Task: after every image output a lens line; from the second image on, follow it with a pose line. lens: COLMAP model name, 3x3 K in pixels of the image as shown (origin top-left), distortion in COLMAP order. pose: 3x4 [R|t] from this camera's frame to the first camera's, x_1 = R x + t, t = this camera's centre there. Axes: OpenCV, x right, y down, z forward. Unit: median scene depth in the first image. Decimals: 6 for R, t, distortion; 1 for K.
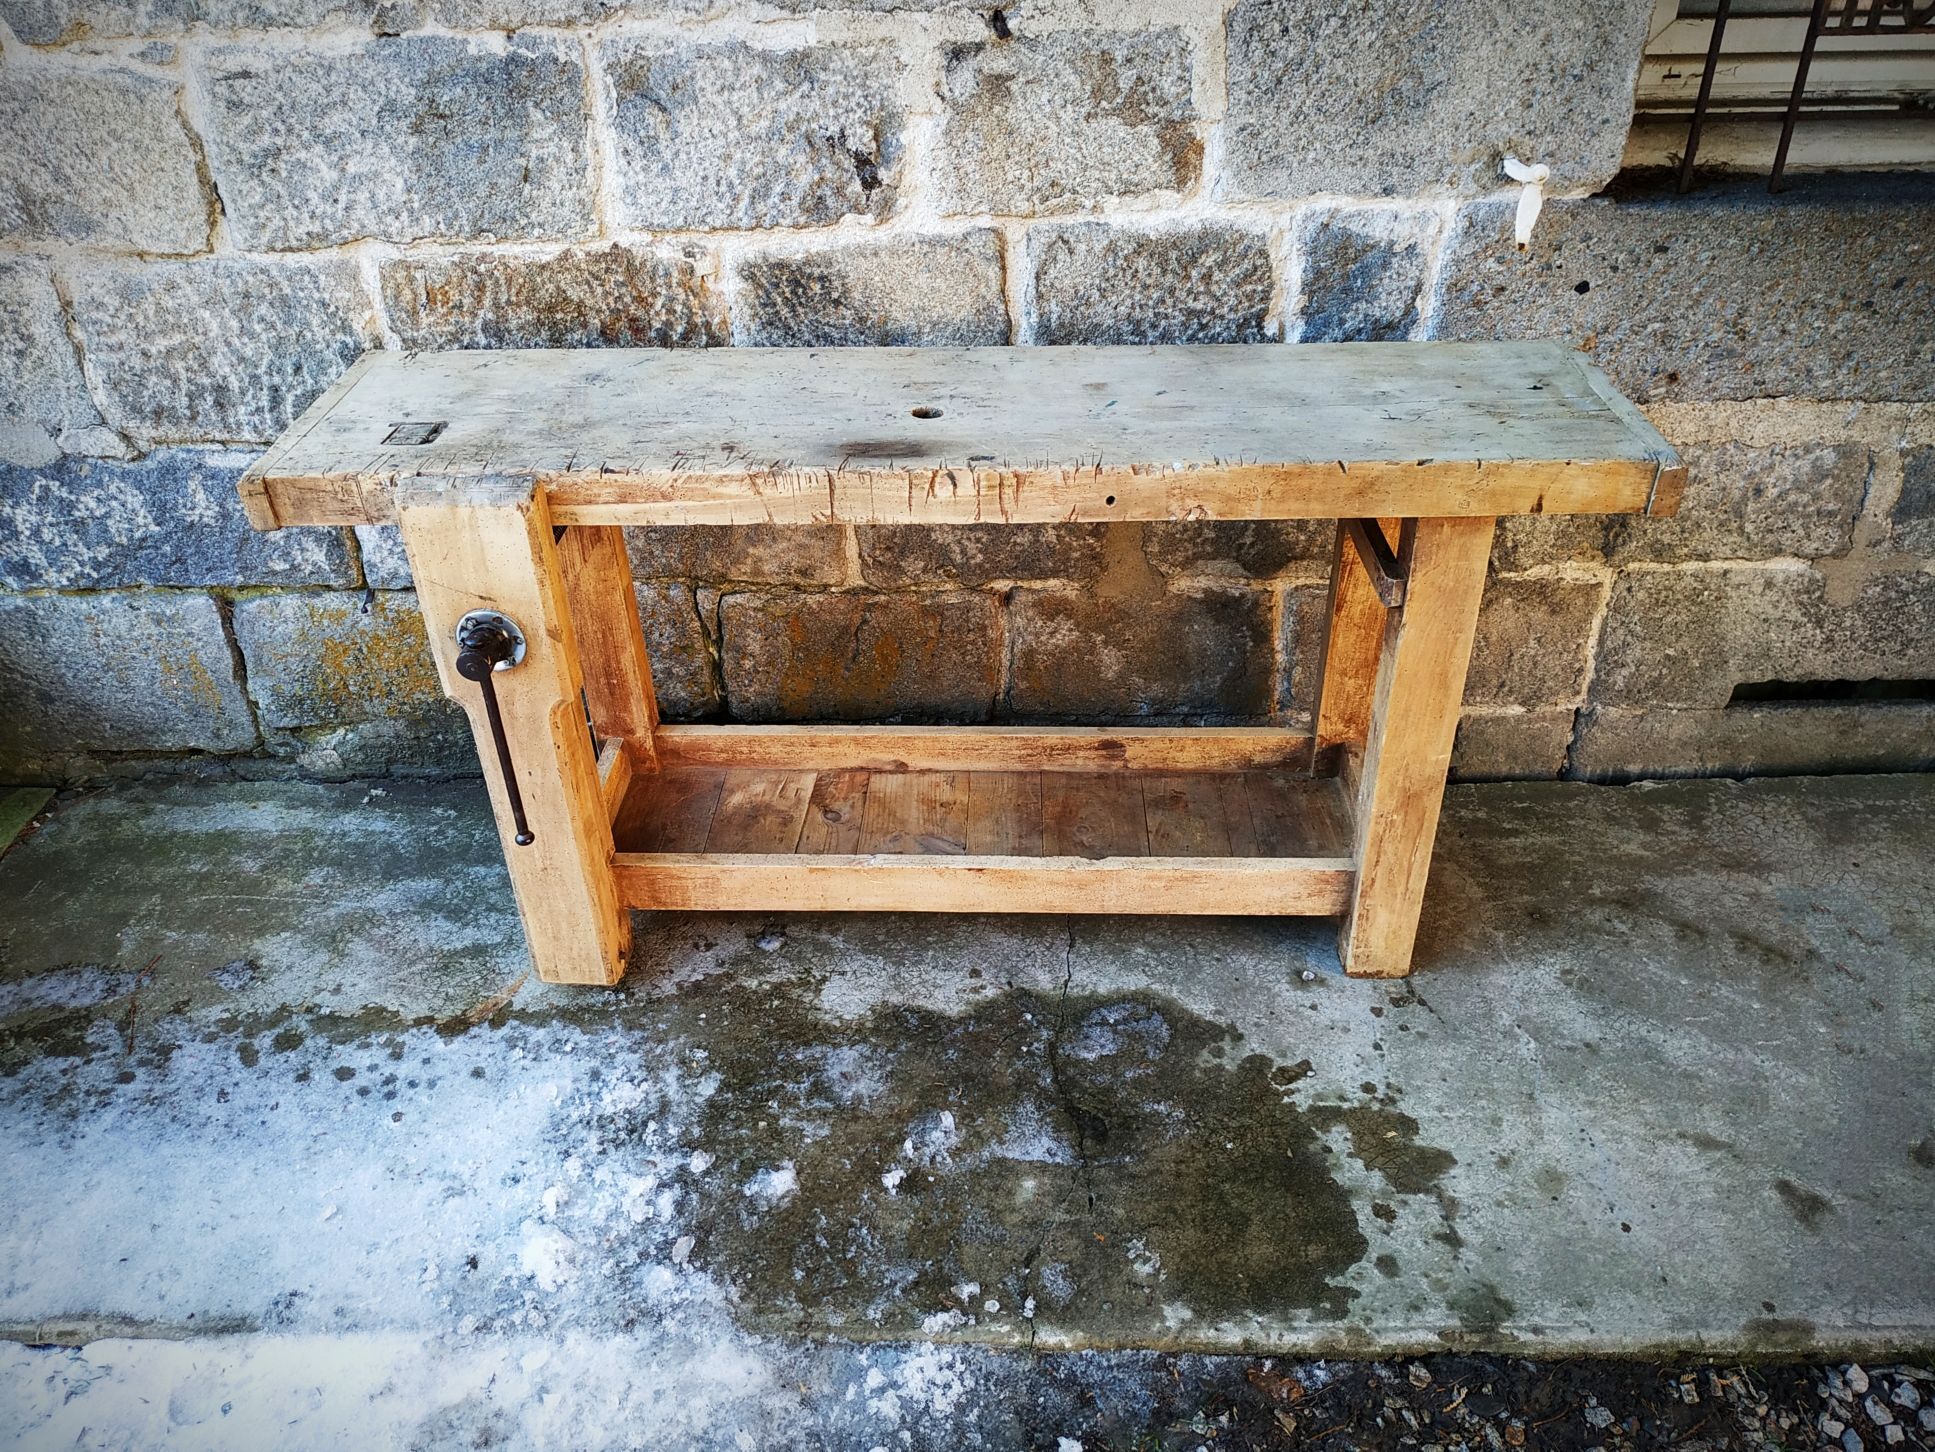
lens RADIAL K [[1447.8, 0, 962.3], [0, 1447.8, 730.8], [0, 0, 1]] dist [0.048463, -0.102688]
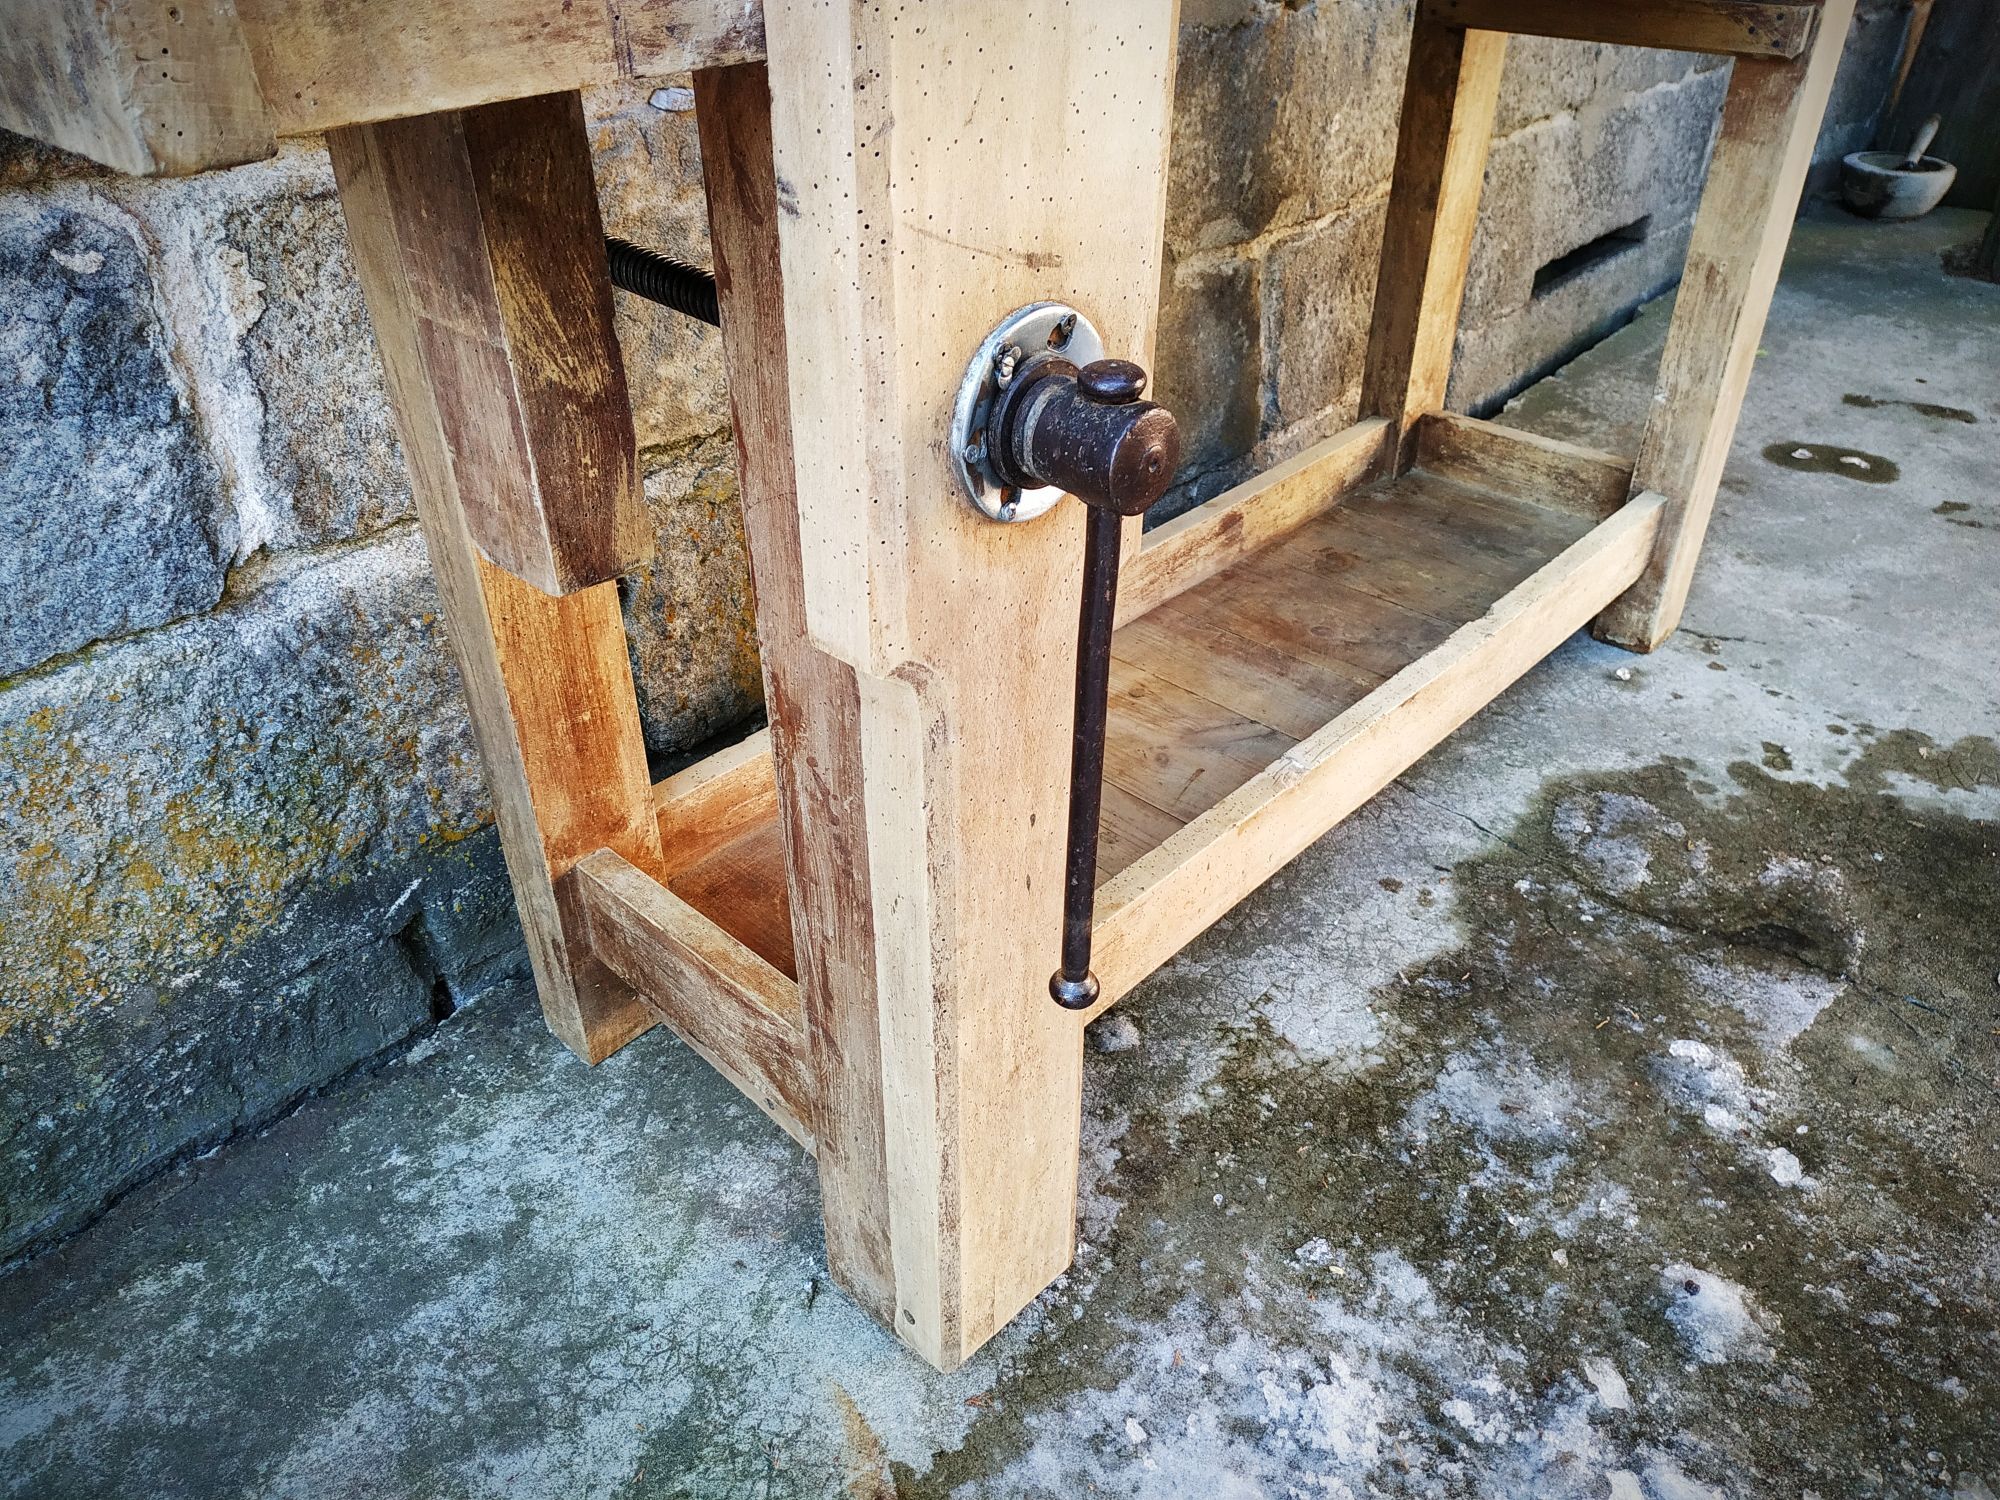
lens RADIAL K [[1449.2, 0, 1000.5], [0, 1449.2, 757.5], [0, 0, 1]] dist [0.012397, -0.029870]
pose [[0.655159, -0.410117, 0.634484, -0.477691], [0.419013, 0.896077, 0.146539, -0.037935], [-0.628645, 0.169851, 0.758918, 0.657320]]
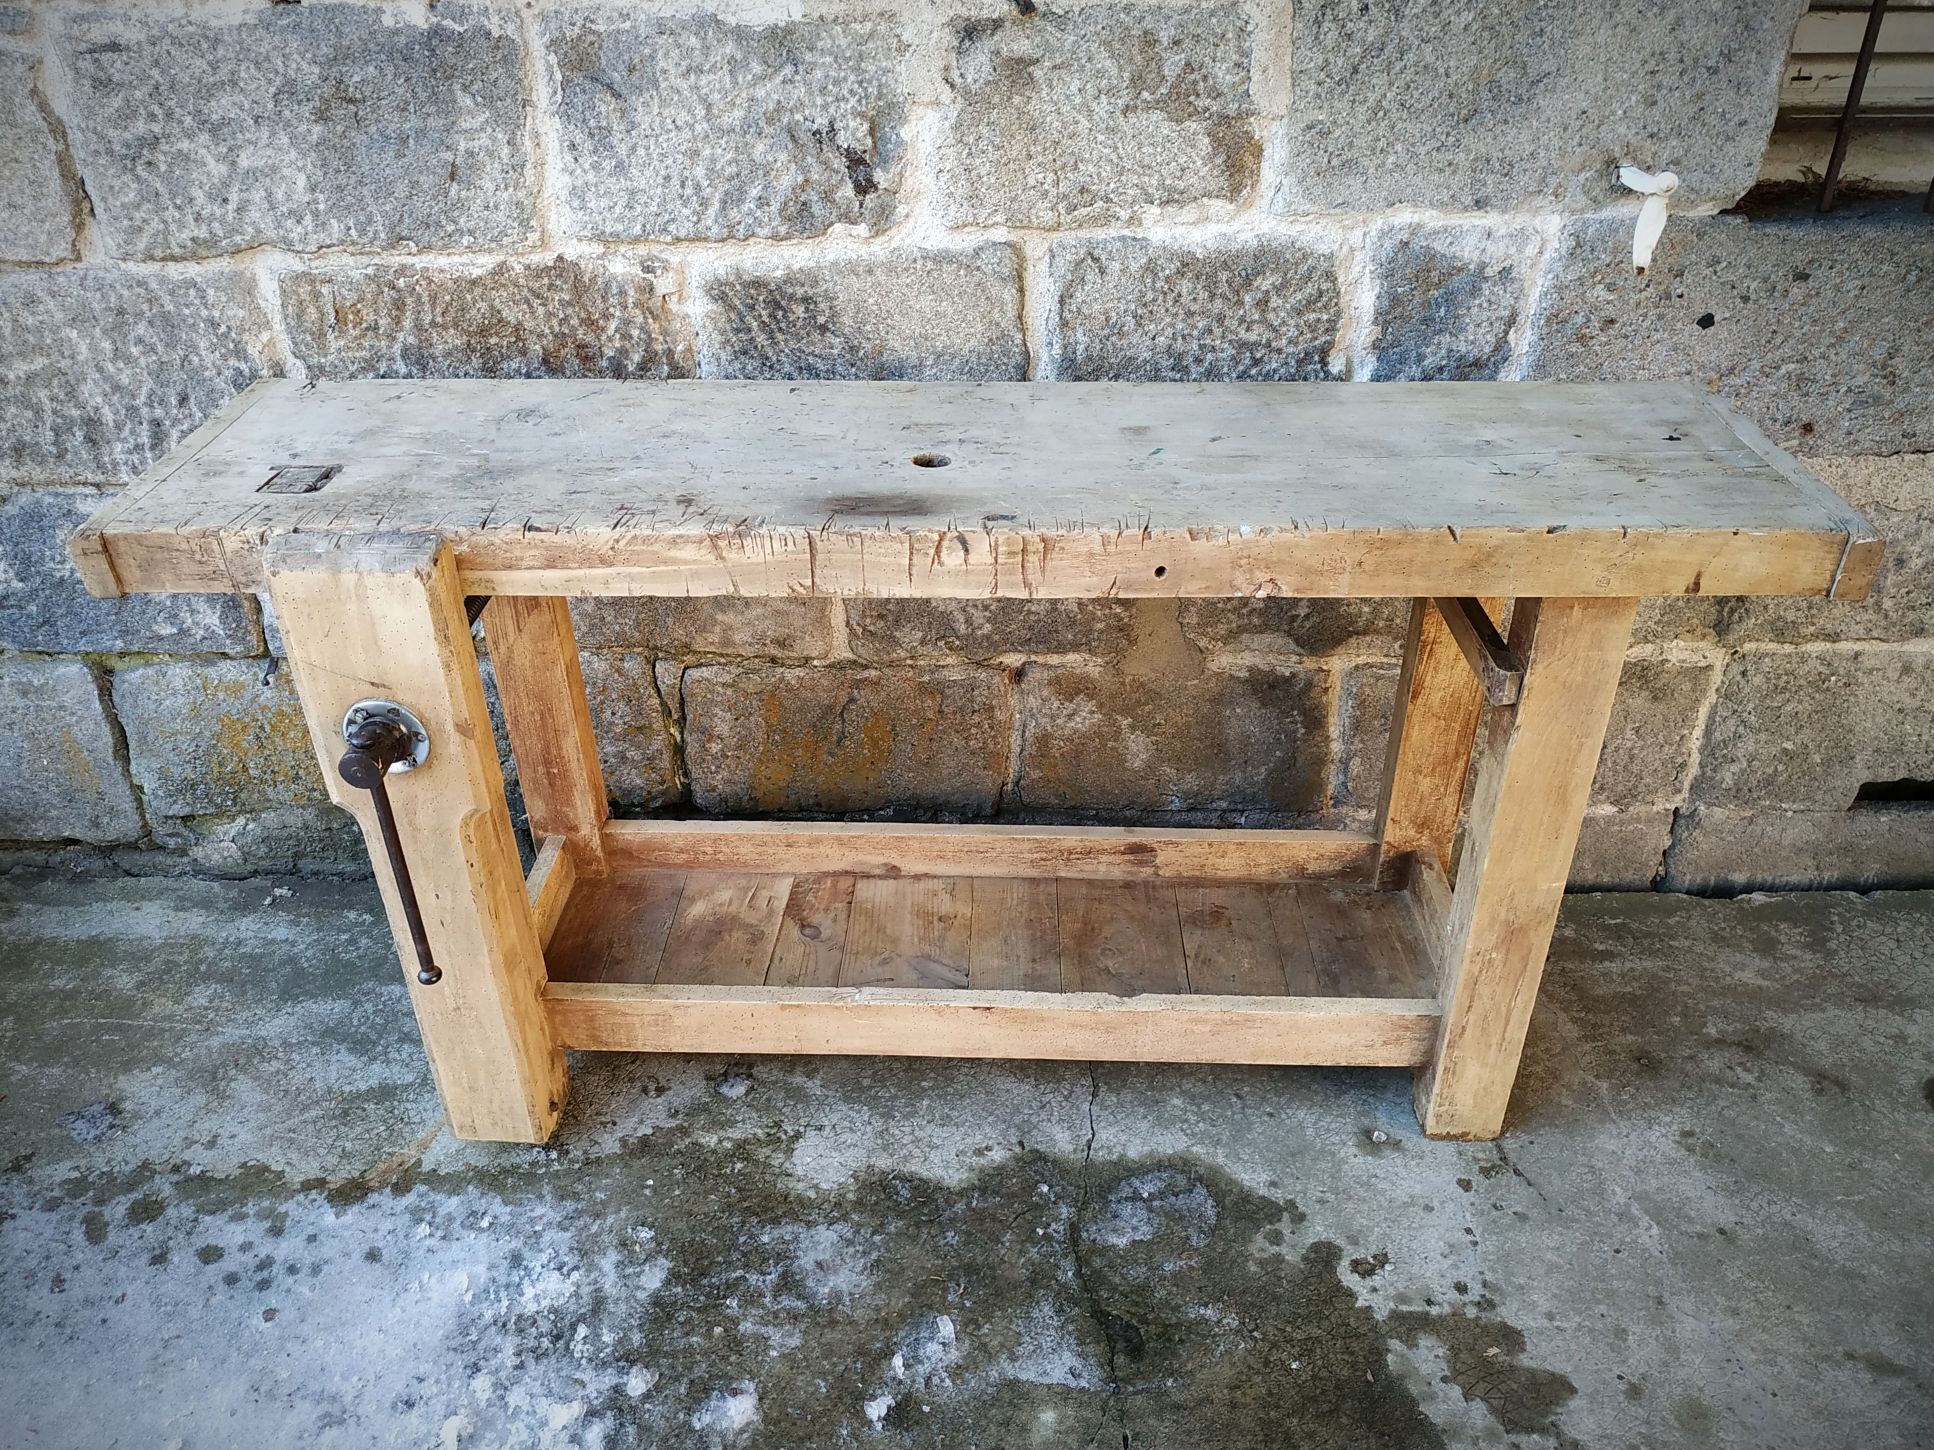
lens RADIAL K [[1449.6, 0, 959.6], [0, 1449.6, 734.6], [0, 0, 1]] dist [0.028985, -0.053255]
pose [[0.999930, 0.009635, 0.006937, -0.010874], [-0.009445, 0.999593, -0.026926, -0.037748], [-0.007194, 0.026859, 0.999613, 0.165742]]
